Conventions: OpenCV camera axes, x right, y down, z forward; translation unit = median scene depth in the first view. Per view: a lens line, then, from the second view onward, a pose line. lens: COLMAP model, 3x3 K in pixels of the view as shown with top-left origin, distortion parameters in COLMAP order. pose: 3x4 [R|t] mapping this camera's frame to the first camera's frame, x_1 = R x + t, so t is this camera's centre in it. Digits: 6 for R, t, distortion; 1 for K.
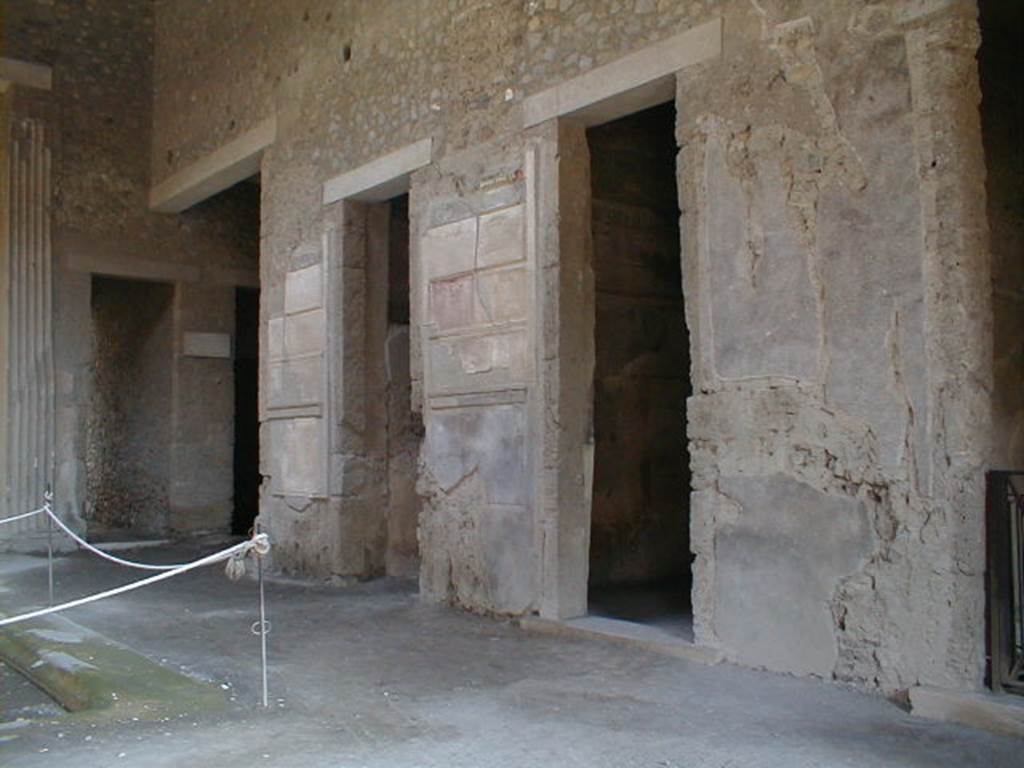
lens RADIAL K [[1060.5, 0, 512.0], [0, 1060.5, 384.0], [0, 0, 1]] dist [-0.183658, 0.280359]
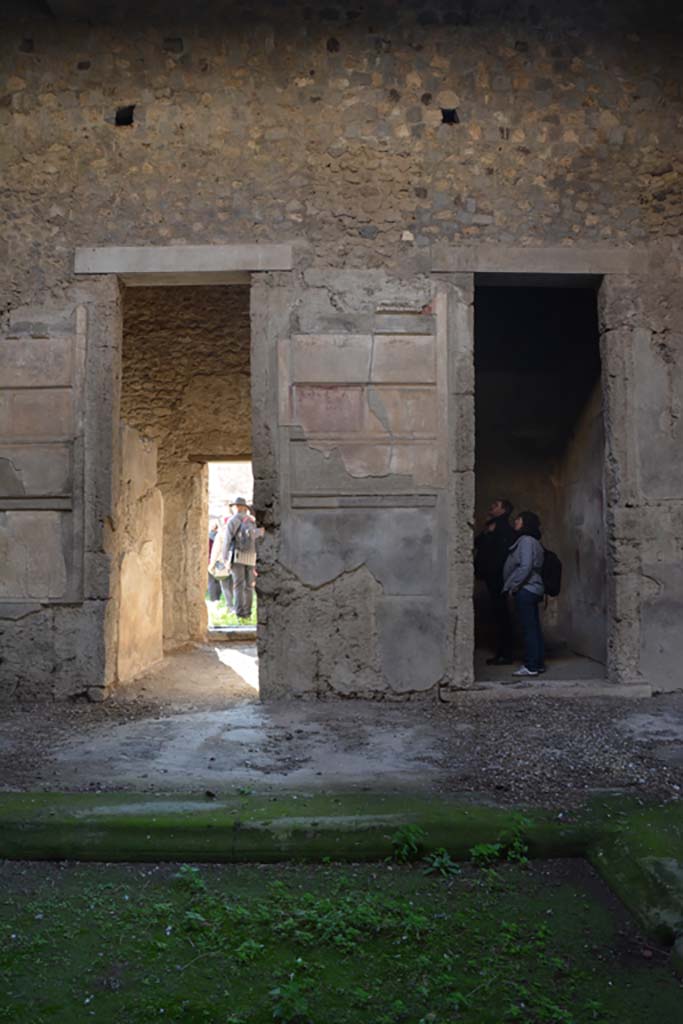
lens RADIAL K [[812.4, 0, 341.5], [0, 812.4, 512.0], [0, 0, 1]] dist [-0.158982, 0.135019]
pose [[0.602334, 0.032800, 0.797570, -0.889339], [-0.046243, 0.998911, -0.006157, 0.039636], [-0.796904, -0.033173, 0.603195, 0.638156]]
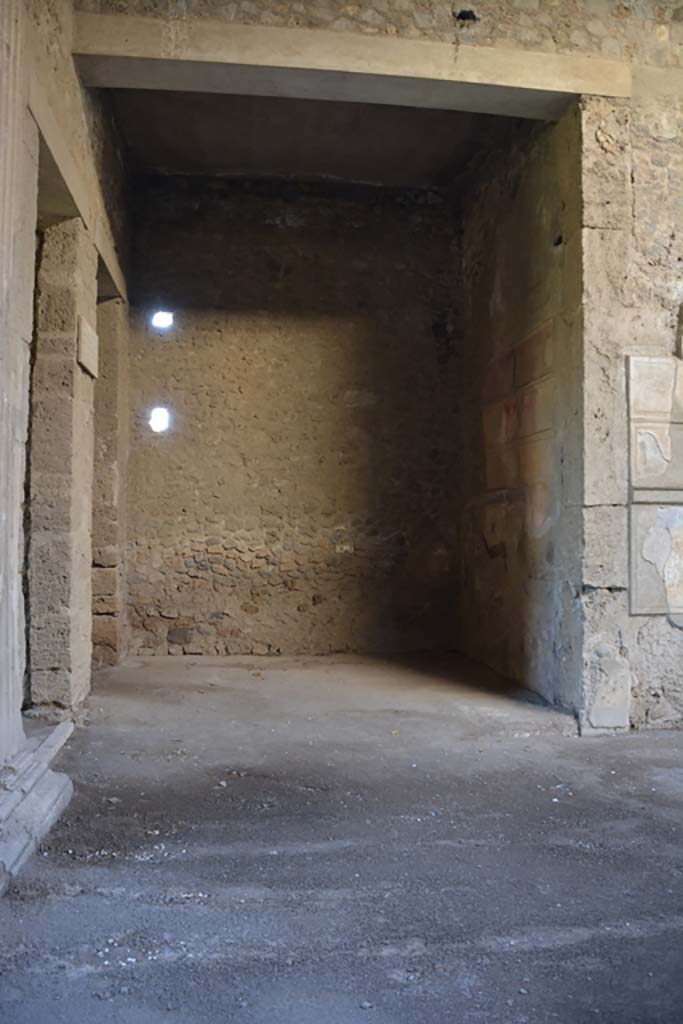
lens RADIAL K [[806.6, 0, 345.8], [0, 806.6, 521.1], [0, 0, 1]] dist [-0.160868, 0.122054]
pose [[0.509712, 0.015240, 0.860210, -1.273166], [-0.060865, 0.997977, 0.018384, 0.078140], [-0.858190, -0.061727, 0.509608, 1.501277]]
